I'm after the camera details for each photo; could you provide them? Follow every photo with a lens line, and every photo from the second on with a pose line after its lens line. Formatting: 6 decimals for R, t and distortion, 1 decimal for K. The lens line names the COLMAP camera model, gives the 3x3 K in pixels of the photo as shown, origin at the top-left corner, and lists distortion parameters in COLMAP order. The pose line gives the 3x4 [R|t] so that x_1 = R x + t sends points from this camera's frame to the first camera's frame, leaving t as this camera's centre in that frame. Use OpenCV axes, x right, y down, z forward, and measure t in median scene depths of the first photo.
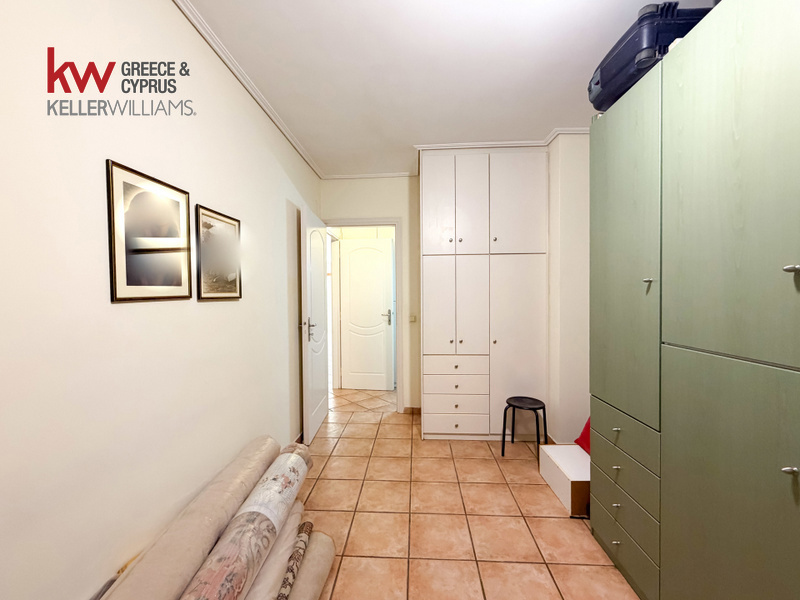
lens RADIAL K [[323.4, 0, 397.4], [0, 323.4, 300.7], [0, 0, 1]] dist [-0.001909, -0.000186]
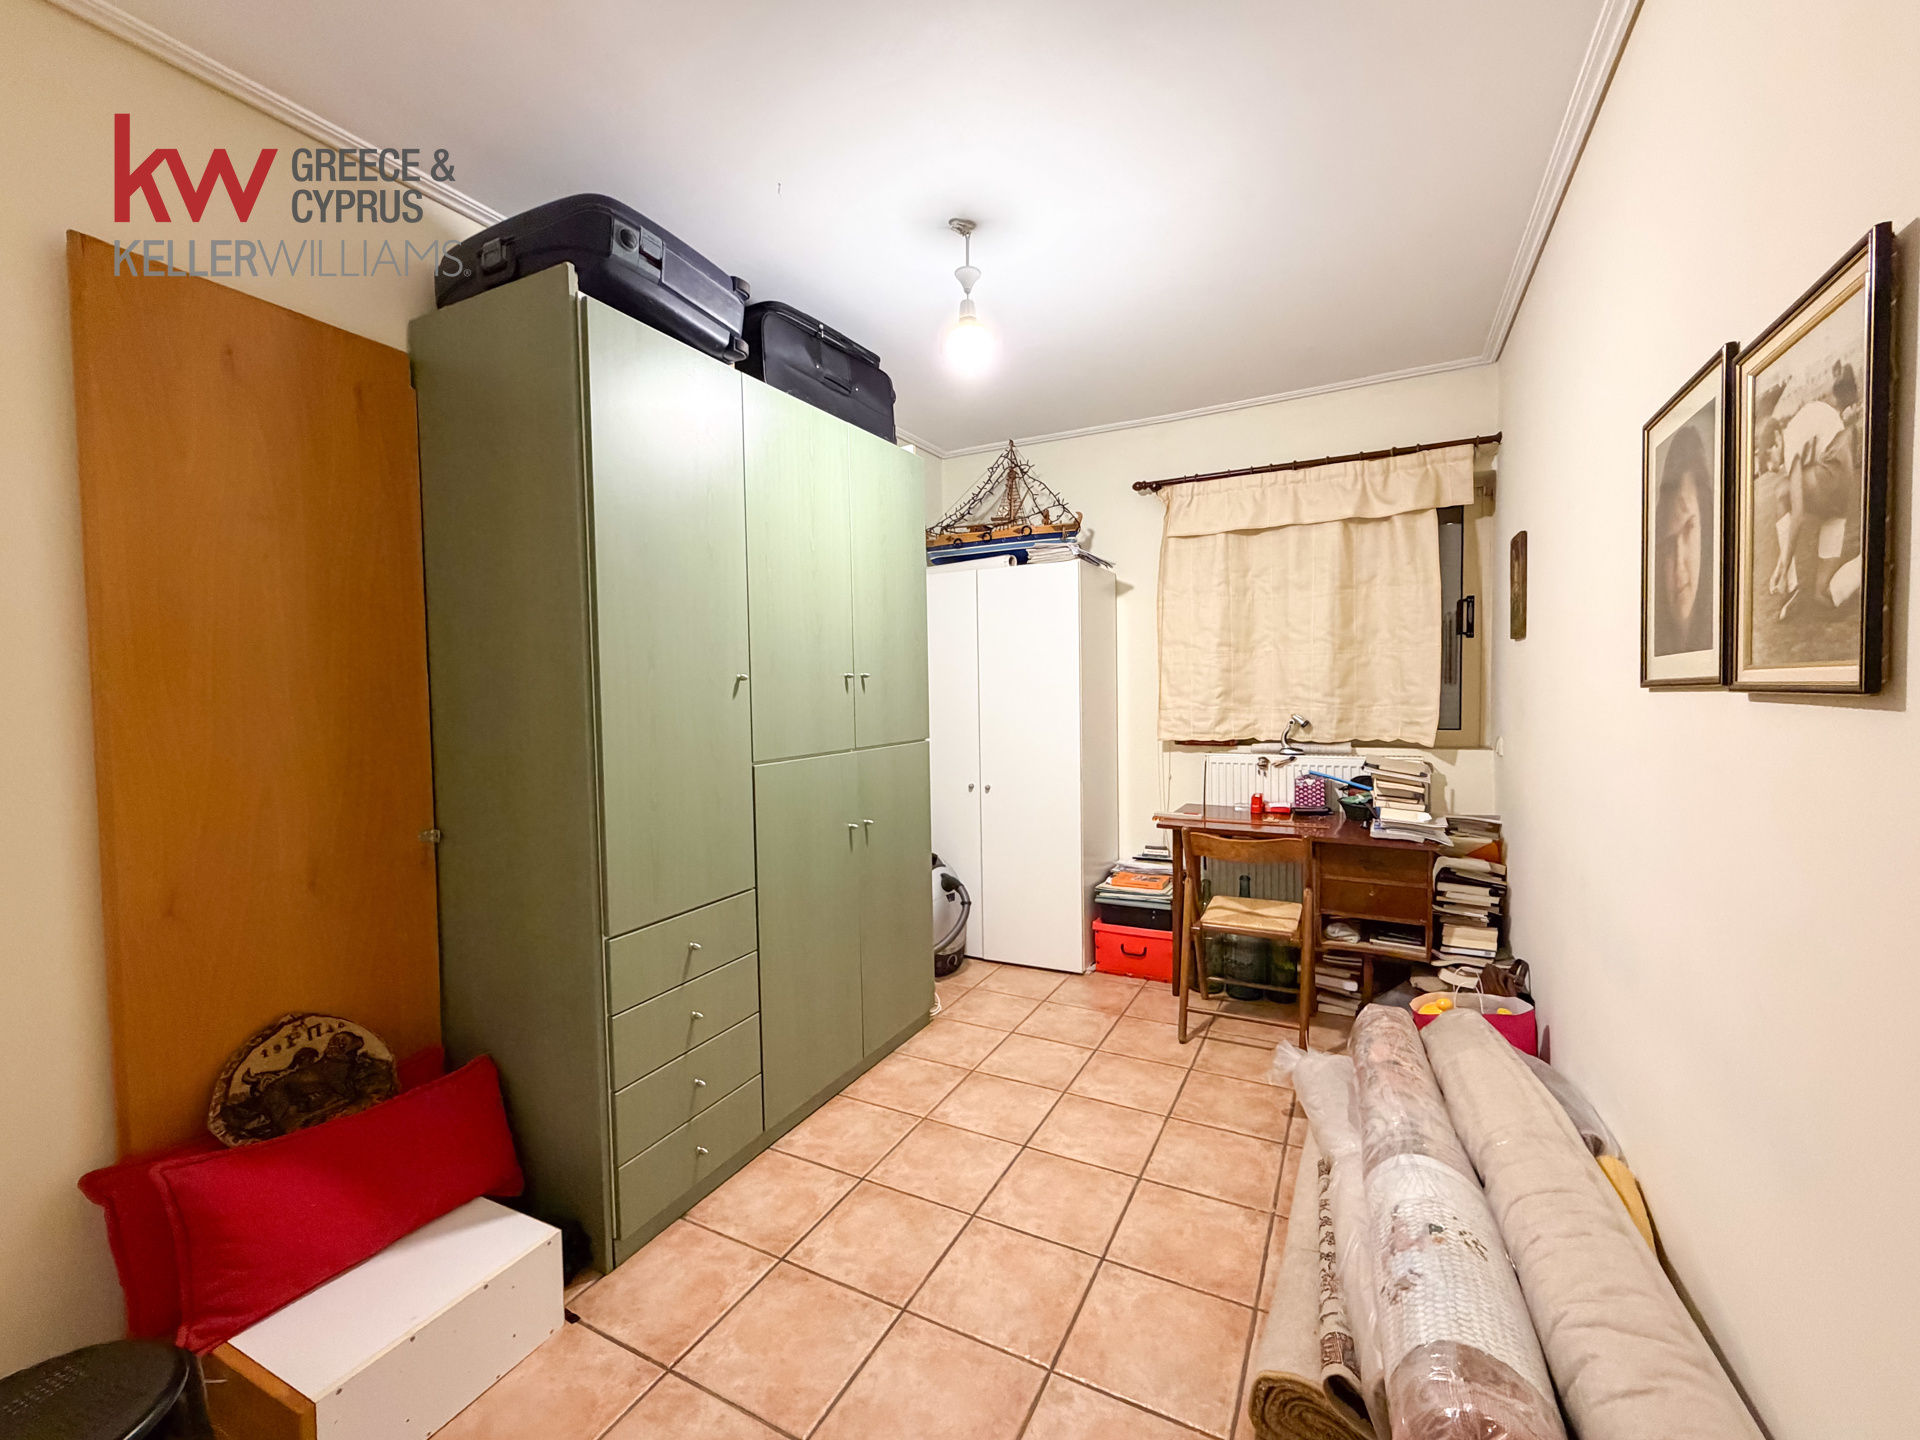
lens RADIAL K [[776.3, 0, 953.7], [0, 776.3, 721.6], [0, 0, 1]] dist [-0.001909, -0.000186]
pose [[-0.908053, 0.009144, 0.418756, -0.278507], [0.037022, 0.997601, 0.058497, -0.042420], [-0.417217, 0.068621, -0.906213, 1.996619]]
